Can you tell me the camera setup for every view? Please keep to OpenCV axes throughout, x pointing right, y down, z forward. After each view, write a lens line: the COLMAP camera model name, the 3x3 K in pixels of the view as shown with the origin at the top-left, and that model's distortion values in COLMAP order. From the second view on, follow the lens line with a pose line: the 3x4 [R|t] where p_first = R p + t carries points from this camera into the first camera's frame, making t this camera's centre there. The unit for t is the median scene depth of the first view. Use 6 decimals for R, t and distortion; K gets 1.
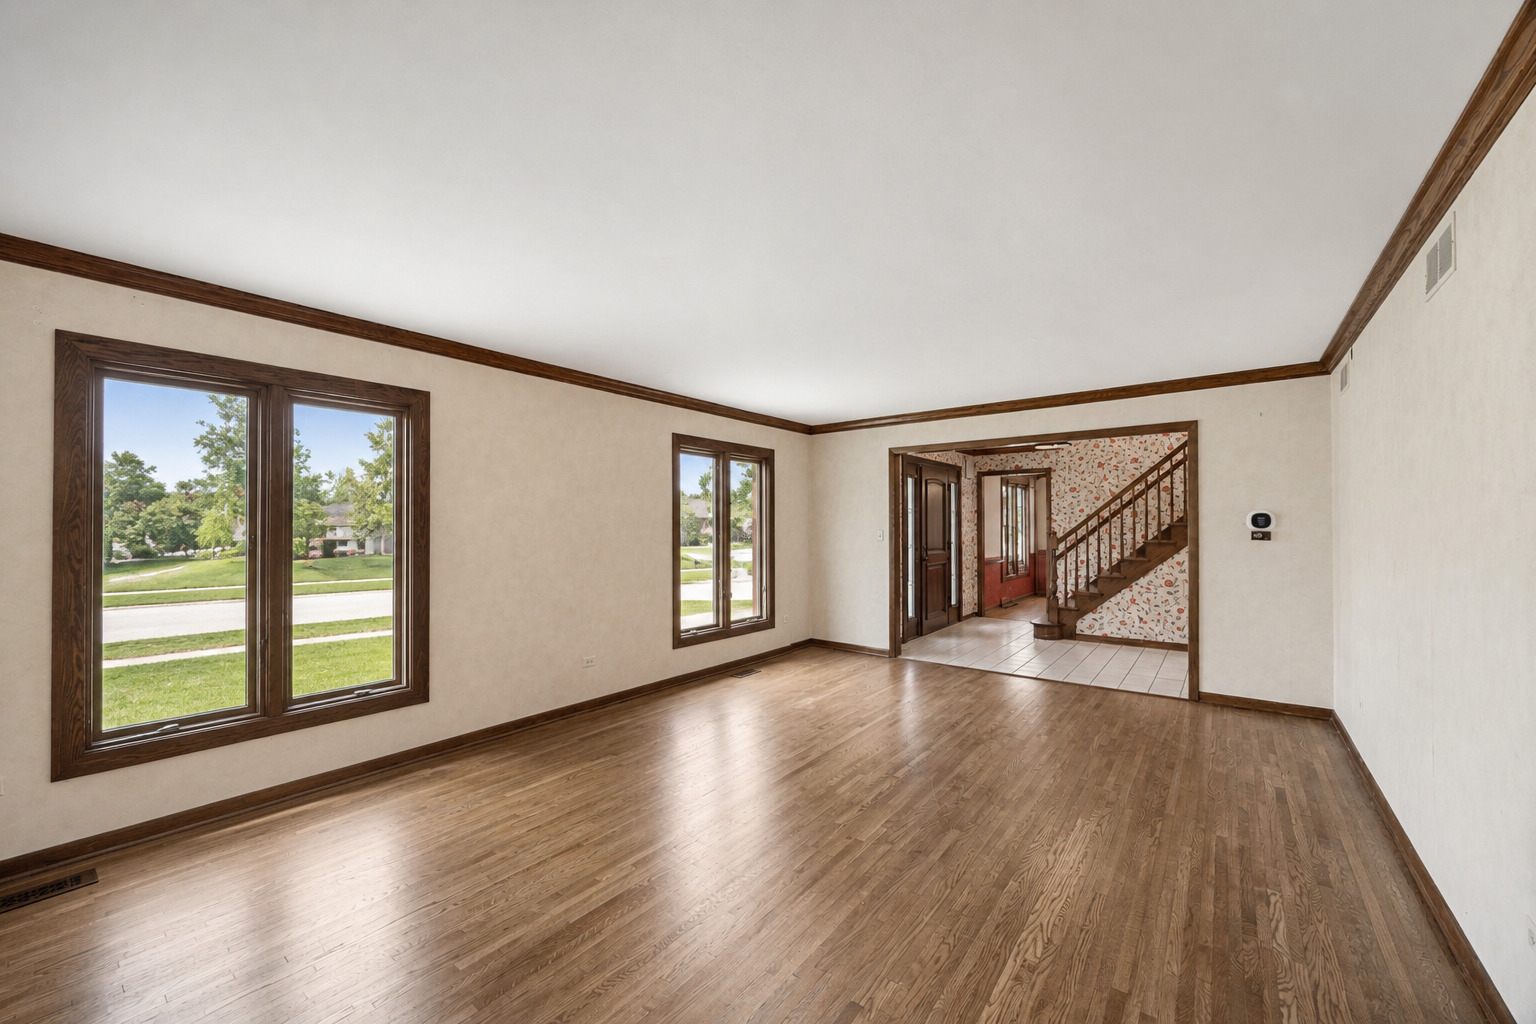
lens RADIAL K [[601.5, 0, 768.3], [0, 601.5, 524.9], [0, 0, 1]] dist [0.001155, 0.000106]
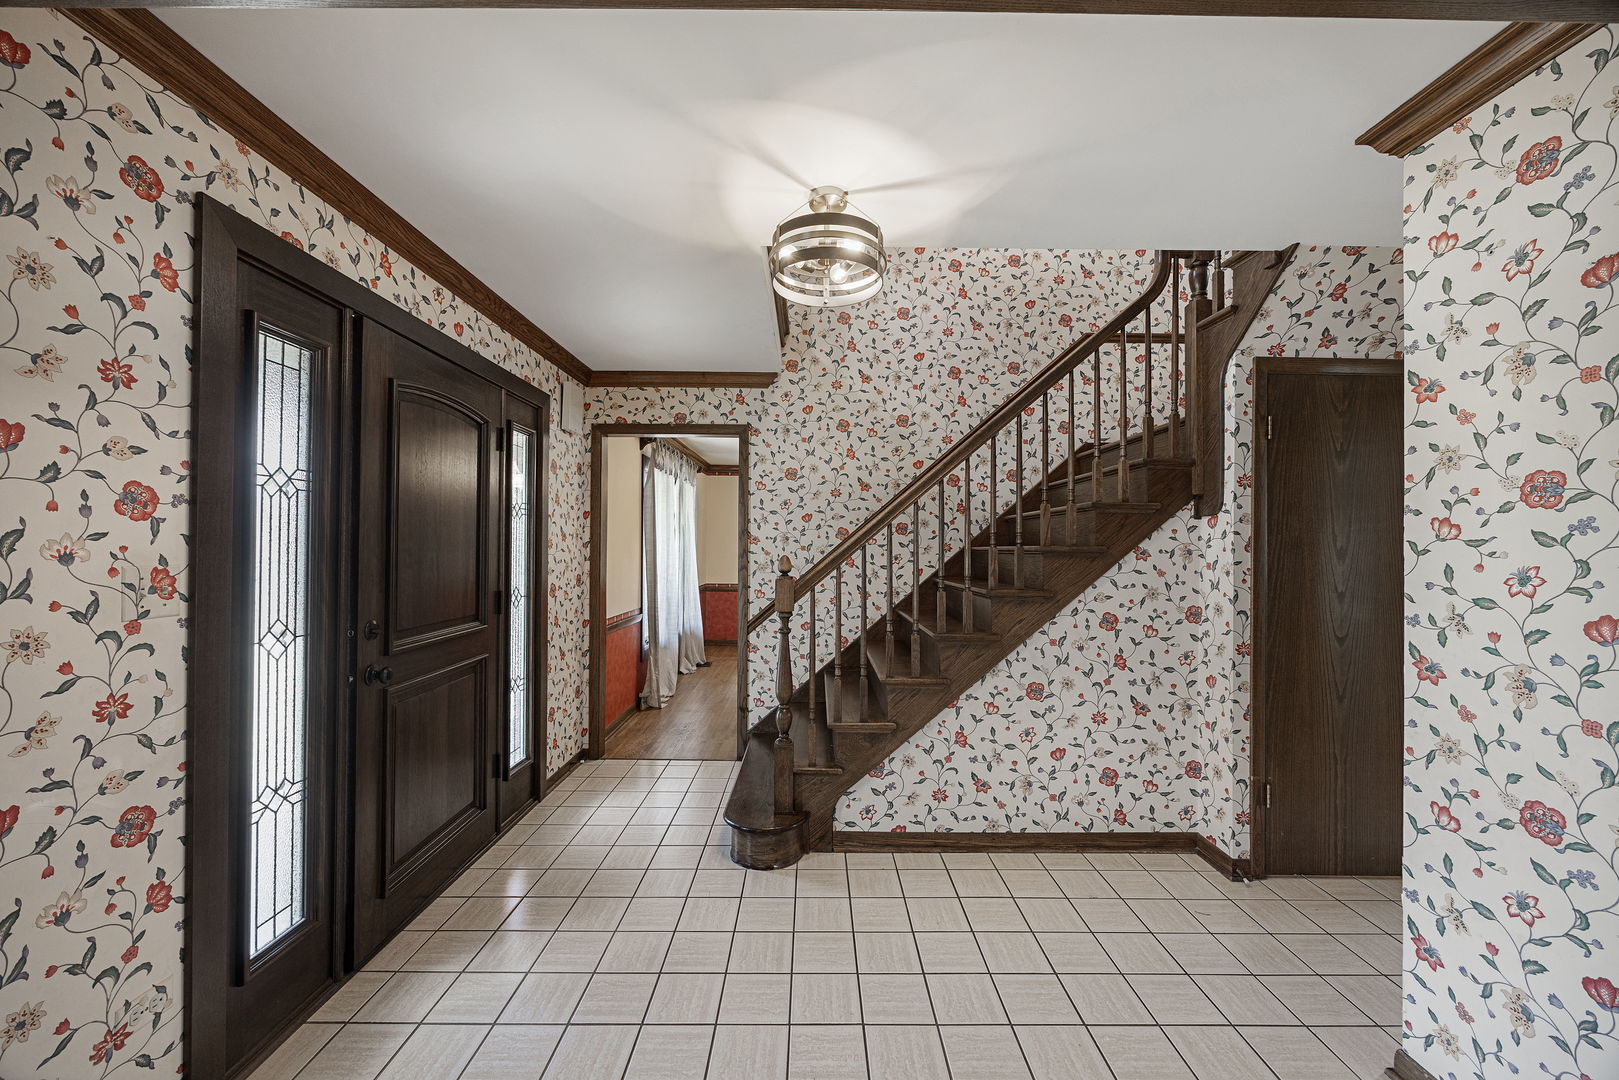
lens RADIAL K [[634.0, 0, 814.0], [0, 634.0, 547.0], [0, 0, 1]] dist [0.001155, 0.000106]
pose [[0.797794, 0.009794, 0.602851, 0.216079], [-0.009931, 0.999946, -0.003103, 0.000008], [-0.602849, -0.003512, 0.797848, 0.578281]]
